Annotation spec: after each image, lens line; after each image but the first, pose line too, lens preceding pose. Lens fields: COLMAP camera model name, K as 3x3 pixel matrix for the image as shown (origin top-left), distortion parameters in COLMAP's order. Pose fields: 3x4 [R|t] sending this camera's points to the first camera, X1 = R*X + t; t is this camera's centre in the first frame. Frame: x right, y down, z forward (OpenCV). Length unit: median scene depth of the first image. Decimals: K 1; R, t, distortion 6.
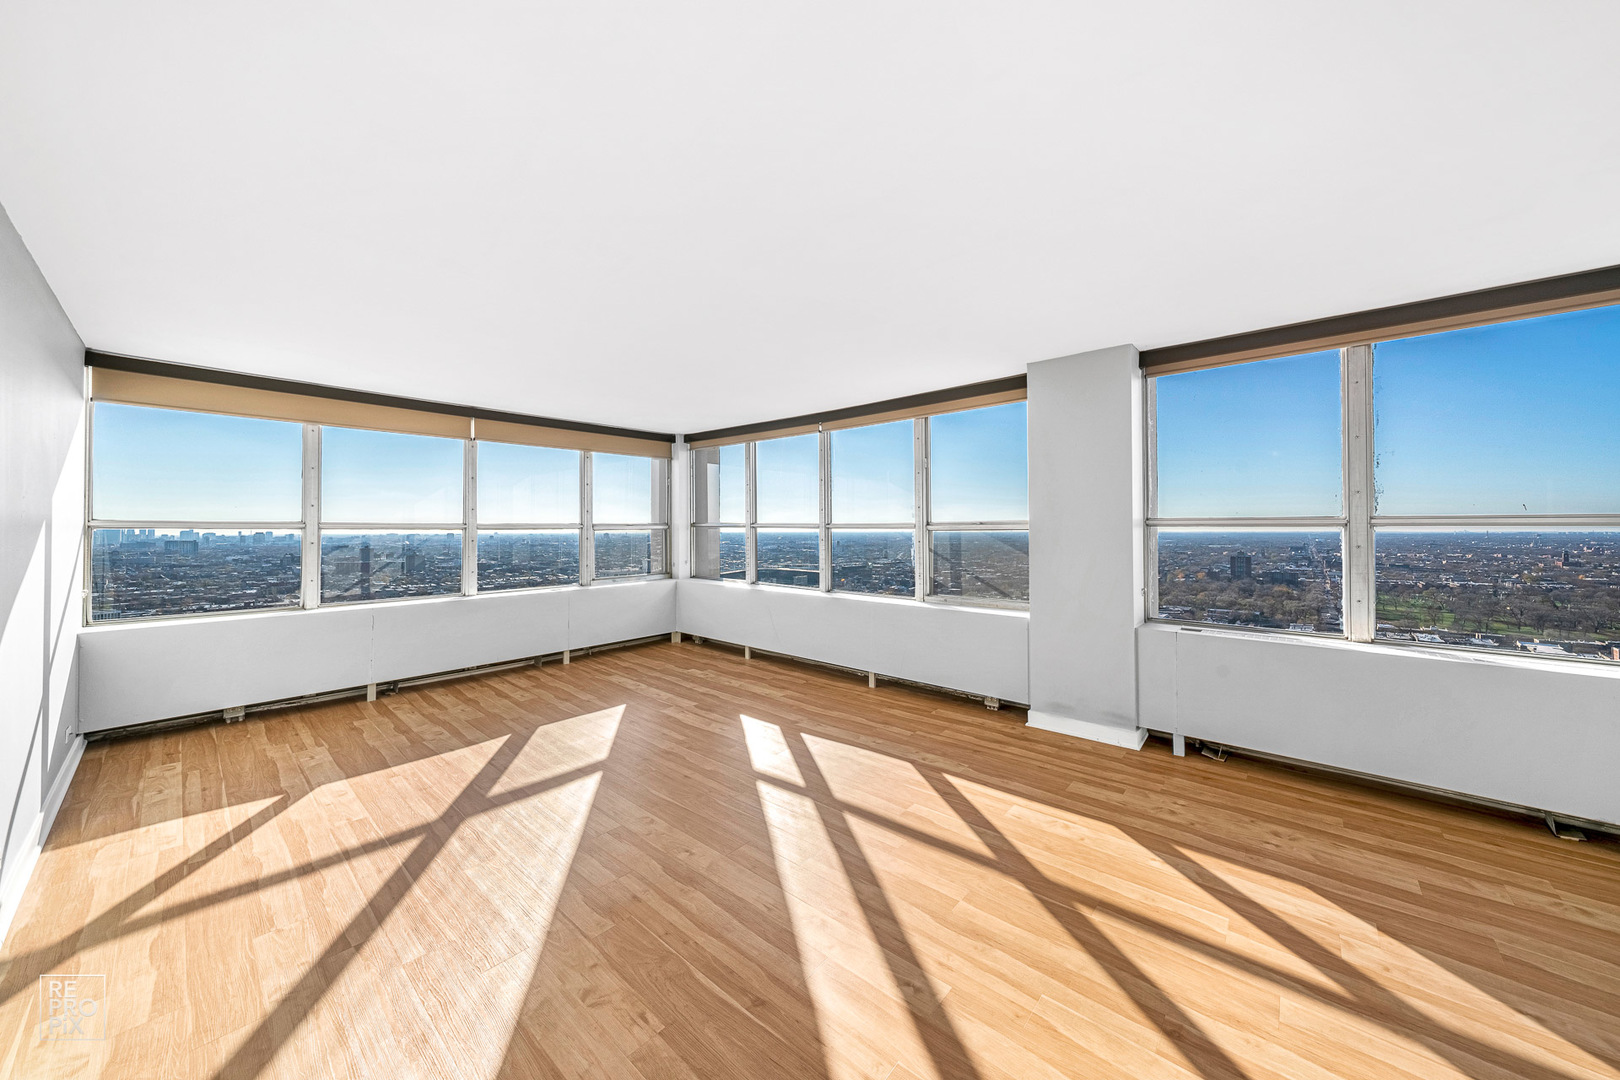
lens RADIAL K [[551.2, 0, 802.8], [0, 551.2, 534.2], [0, 0, 1]] dist [-0.000587, -0.000080]
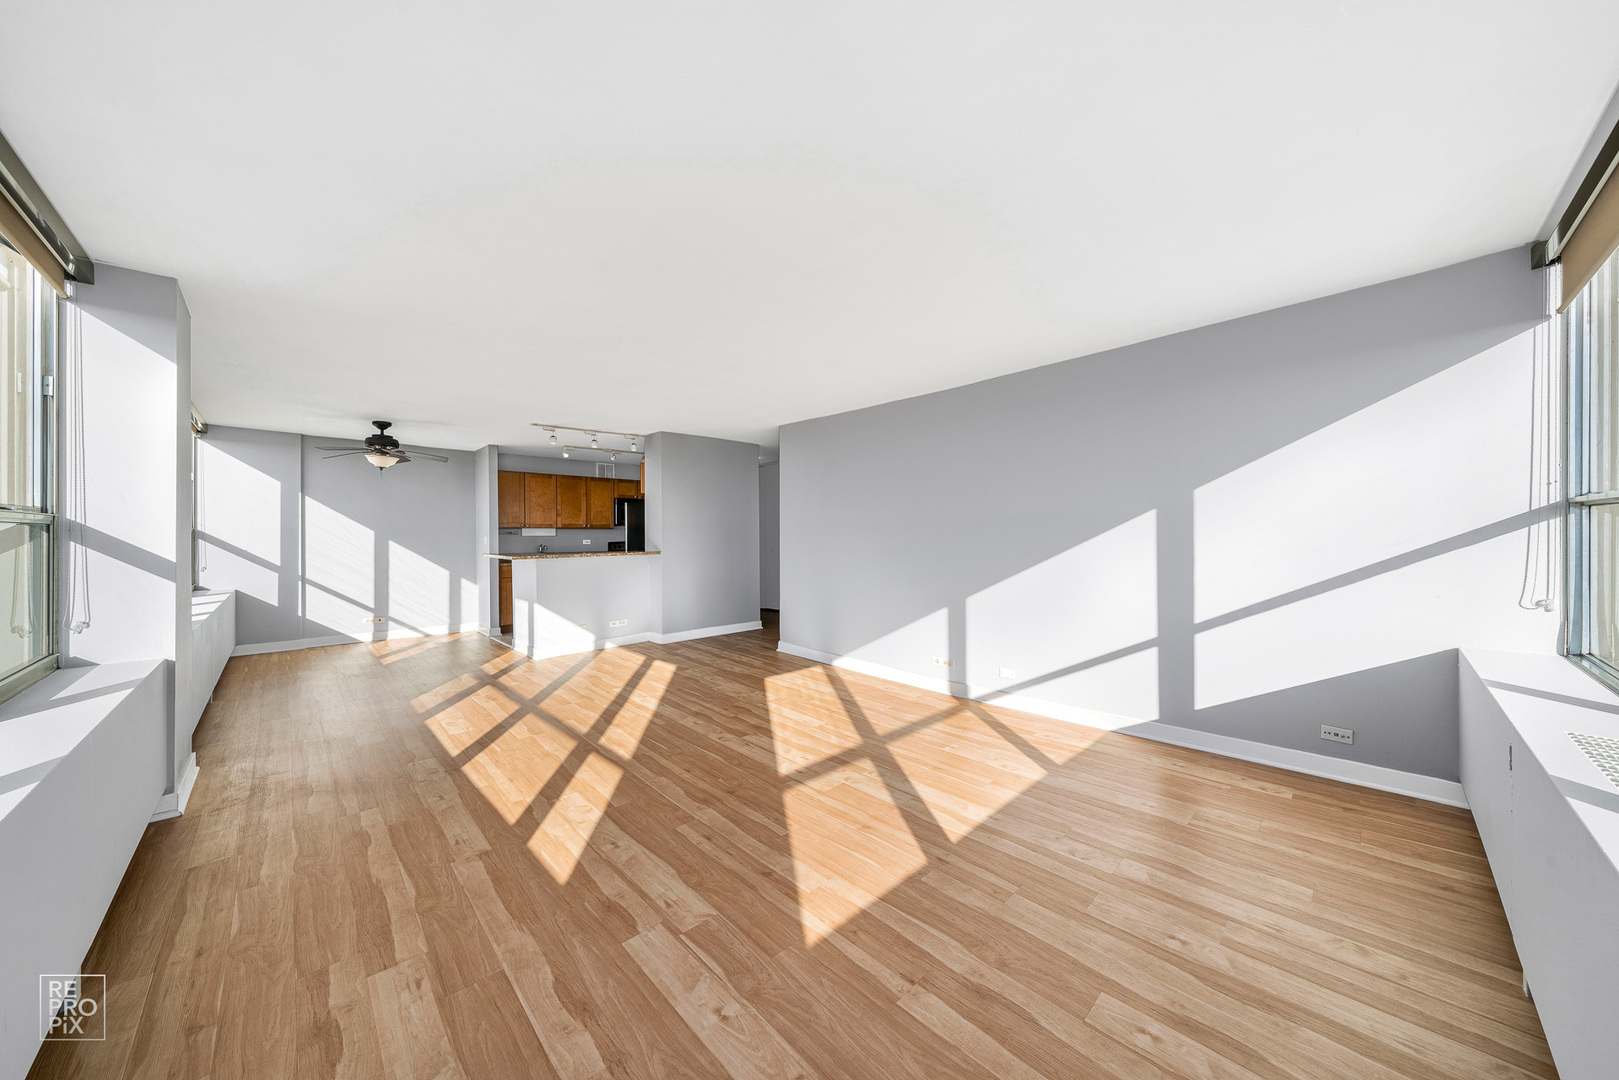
lens RADIAL K [[550.9, 0, 802.3], [0, 550.9, 534.3], [0, 0, 1]] dist [-0.000587, -0.000080]
pose [[-0.995978, 0.010847, 0.088941, -0.459702], [0.011732, 0.999887, 0.009431, 0.005032], [-0.088828, 0.010437, -0.995992, 1.774364]]
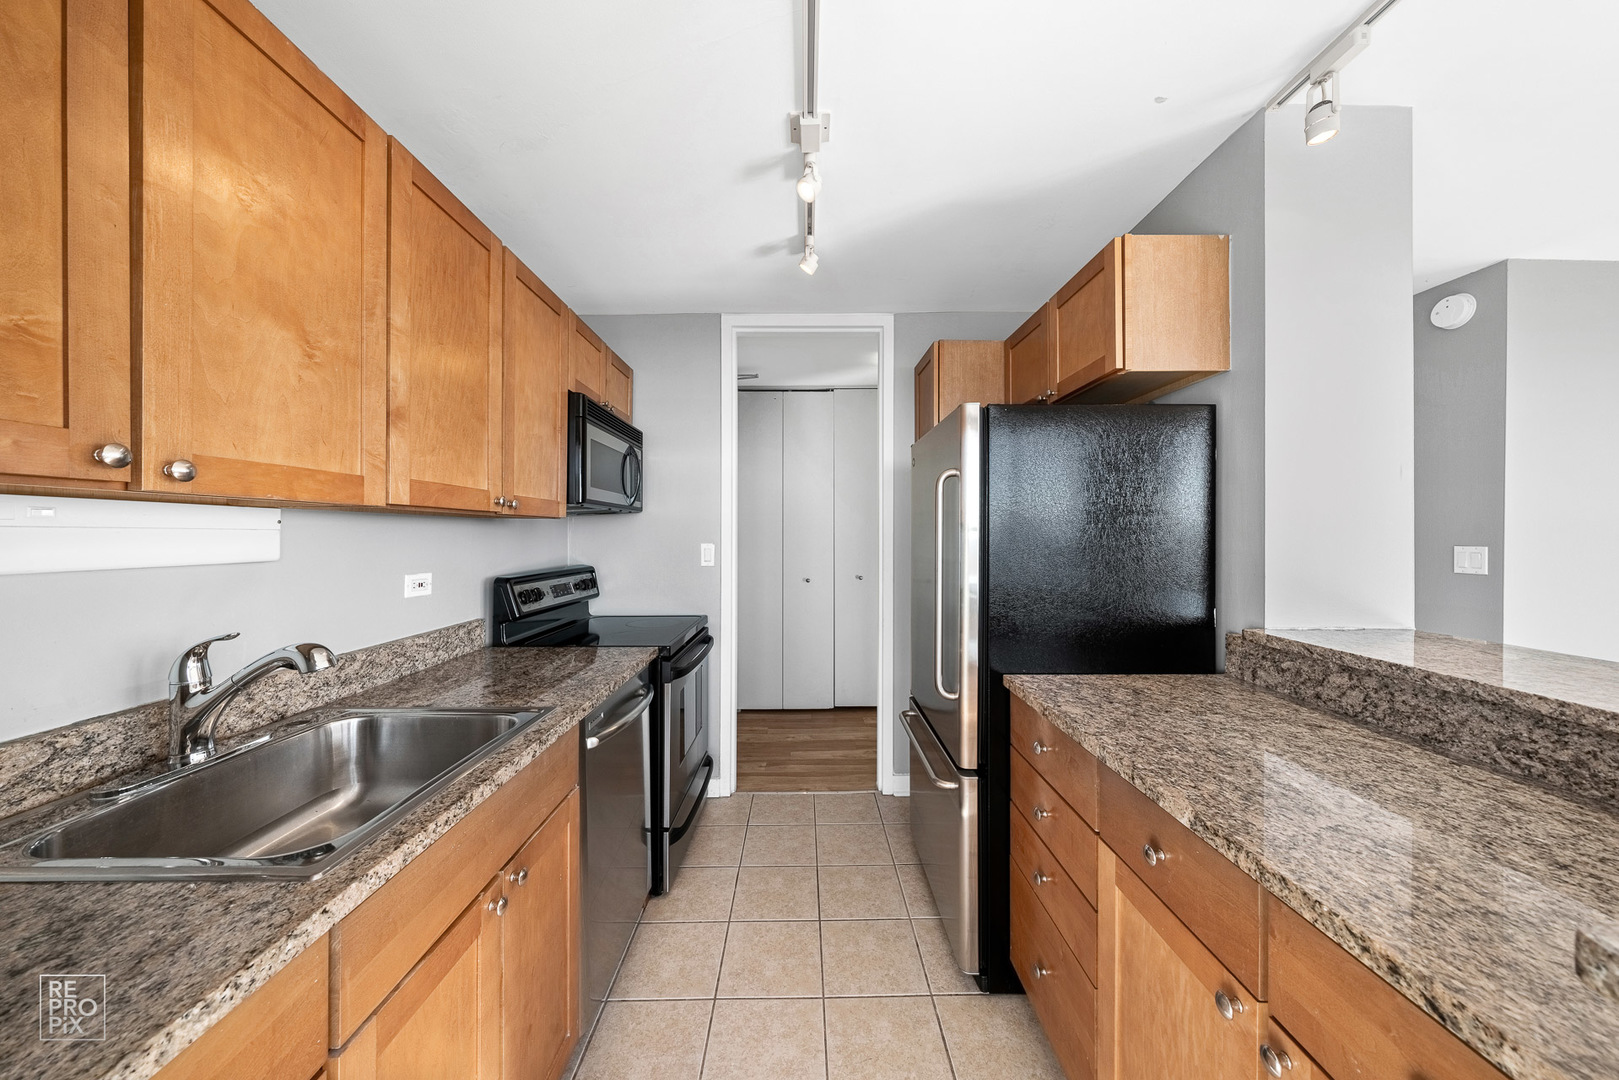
lens RADIAL K [[550.9, 0, 802.3], [0, 550.9, 534.3], [0, 0, 1]] dist [-0.000587, -0.000080]
pose [[-0.736954, 0.001939, -0.675941, 0.829425], [-0.003818, 0.999968, 0.007031, 0.001859], [0.675933, 0.007762, -0.736923, -0.041598]]
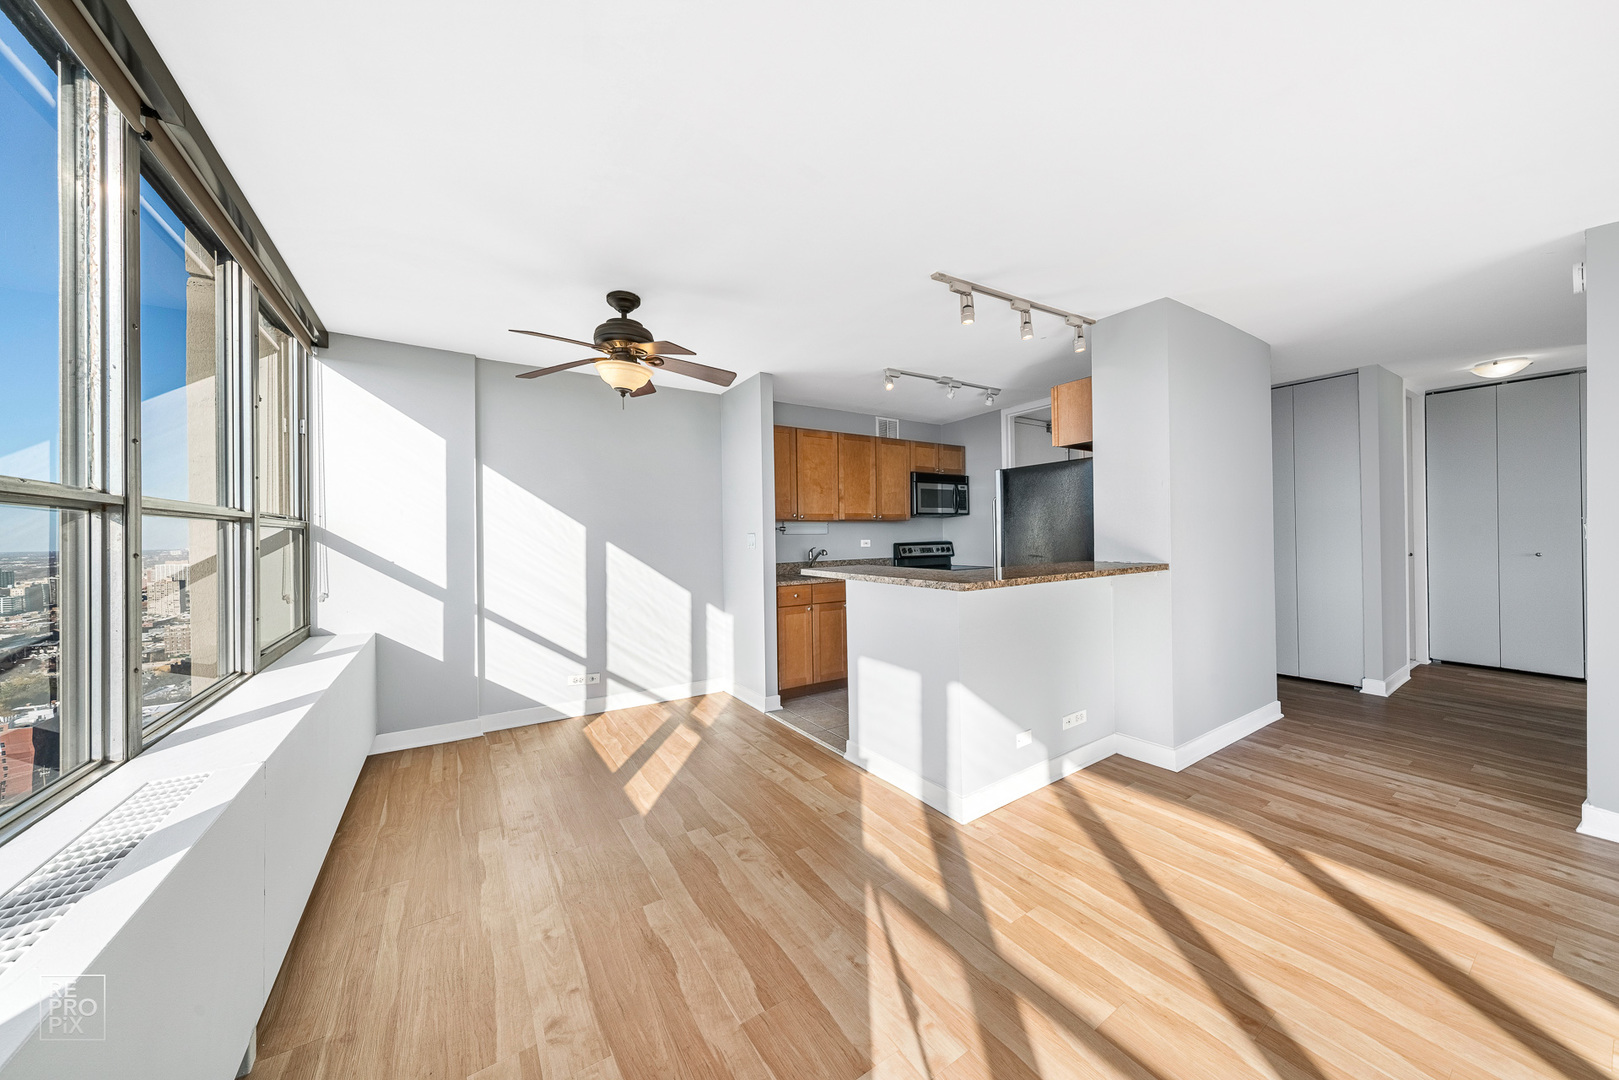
lens RADIAL K [[550.9, 0, 802.3], [0, 550.9, 534.3], [0, 0, 1]] dist [-0.000587, -0.000080]
pose [[-0.959686, 0.017832, 0.280508, 0.488086], [0.020911, 0.999749, 0.007987, 0.011718], [-0.280296, 0.013531, -0.959818, 0.921100]]
